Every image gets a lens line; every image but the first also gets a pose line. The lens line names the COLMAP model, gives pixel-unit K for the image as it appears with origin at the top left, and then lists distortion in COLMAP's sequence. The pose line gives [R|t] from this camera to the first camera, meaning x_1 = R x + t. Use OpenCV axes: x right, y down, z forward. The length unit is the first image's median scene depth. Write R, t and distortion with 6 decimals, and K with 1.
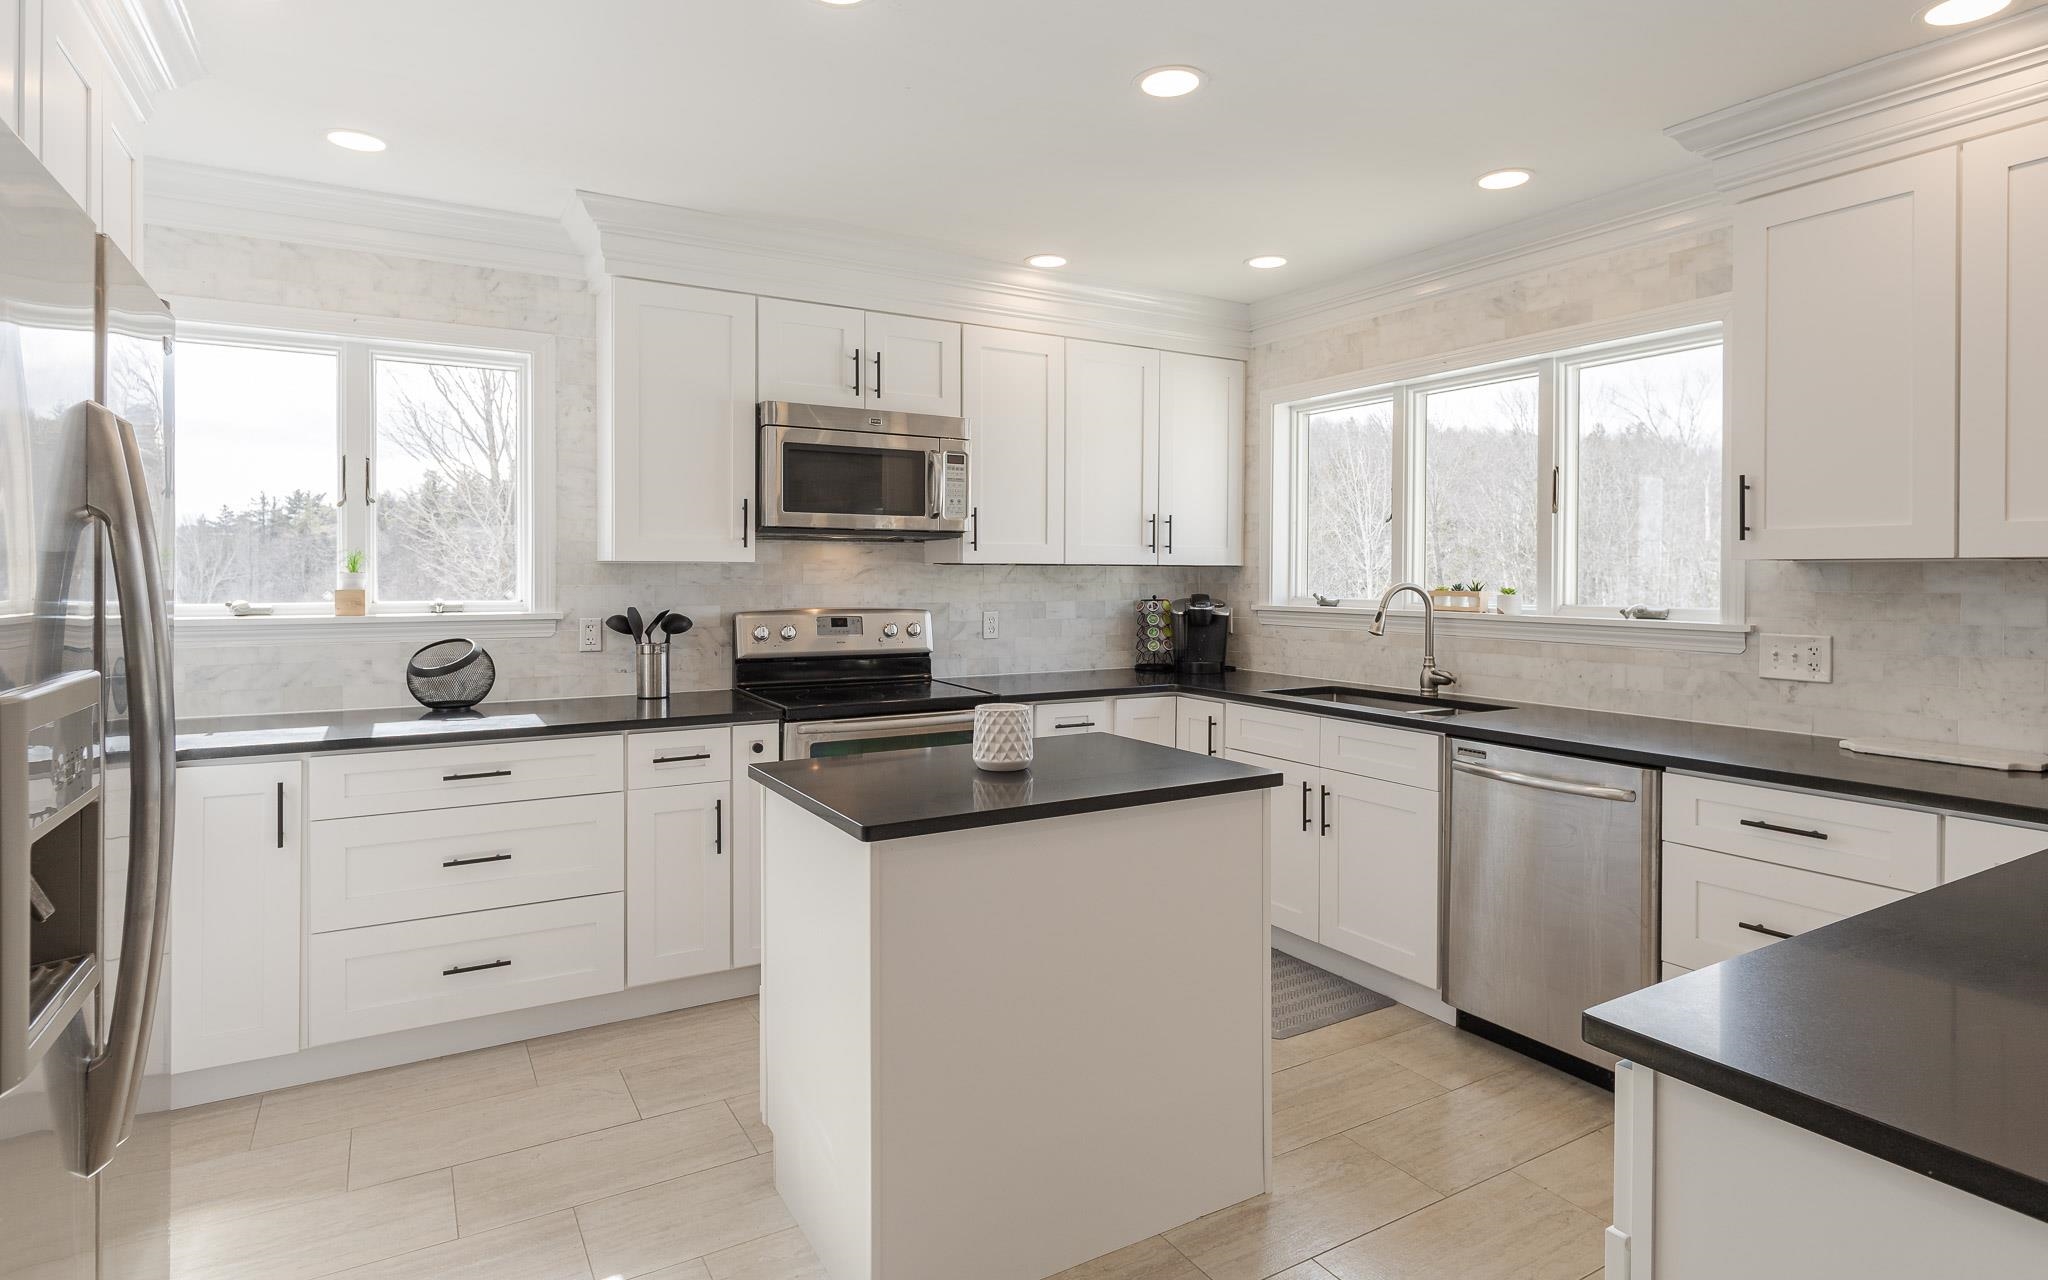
lens RADIAL K [[1069.0, 0, 1058.6], [0, 1069.0, 589.7], [0, 0, 1]] dist [0.002201, -0.000529]
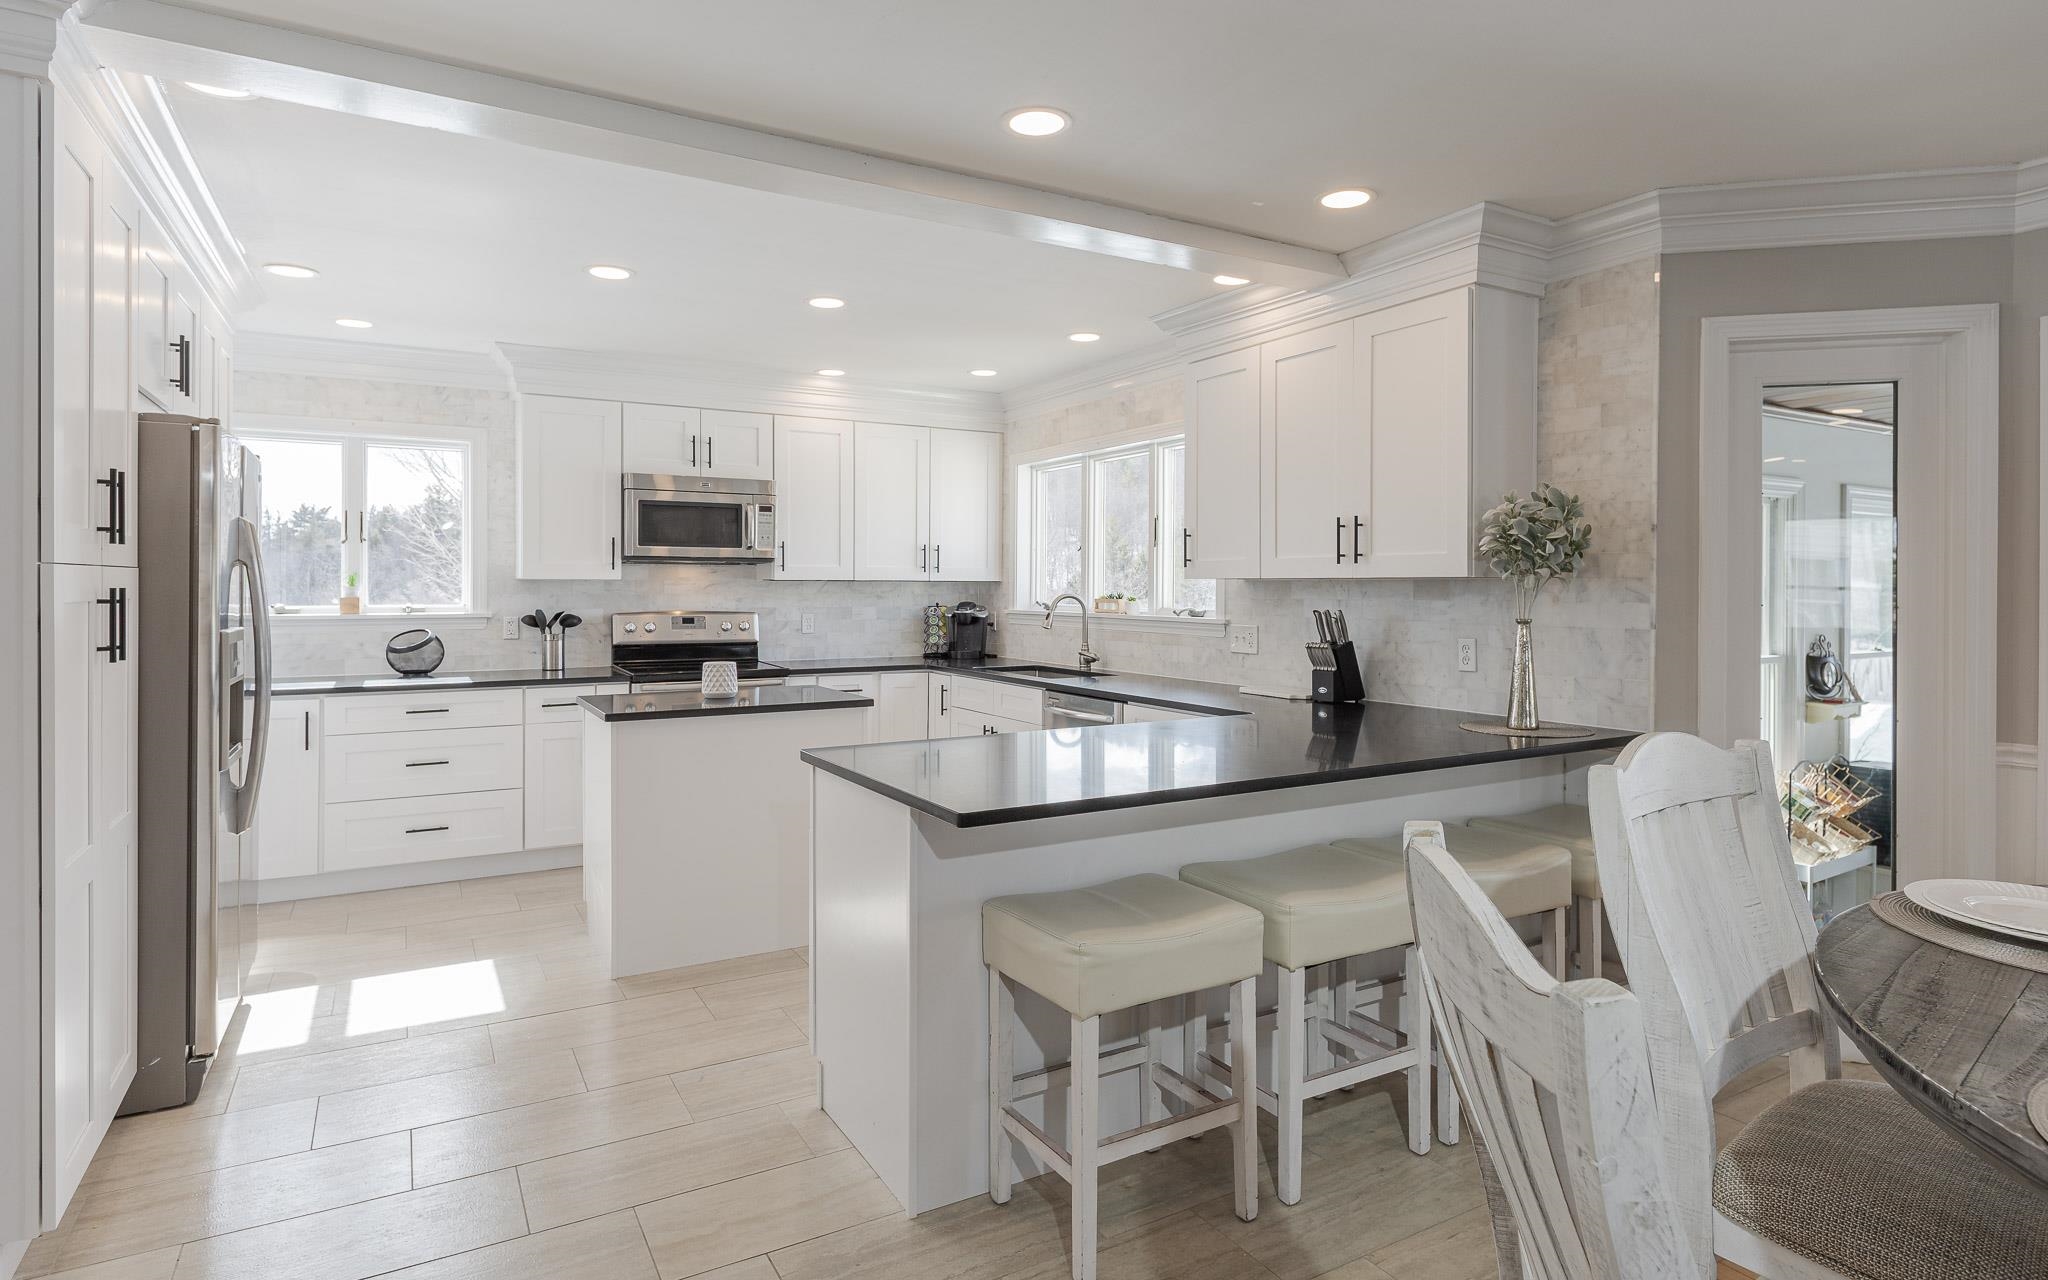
lens RADIAL K [[1069.0, 0, 1066.9], [0, 1069.0, 597.1], [0, 0, 1]] dist [0.002201, -0.000529]
pose [[0.999997, 0.000107, 0.002524, 0.336003], [-0.000095, 0.999988, -0.004882, 0.006298], [-0.002525, 0.004881, 0.999985, -0.497909]]
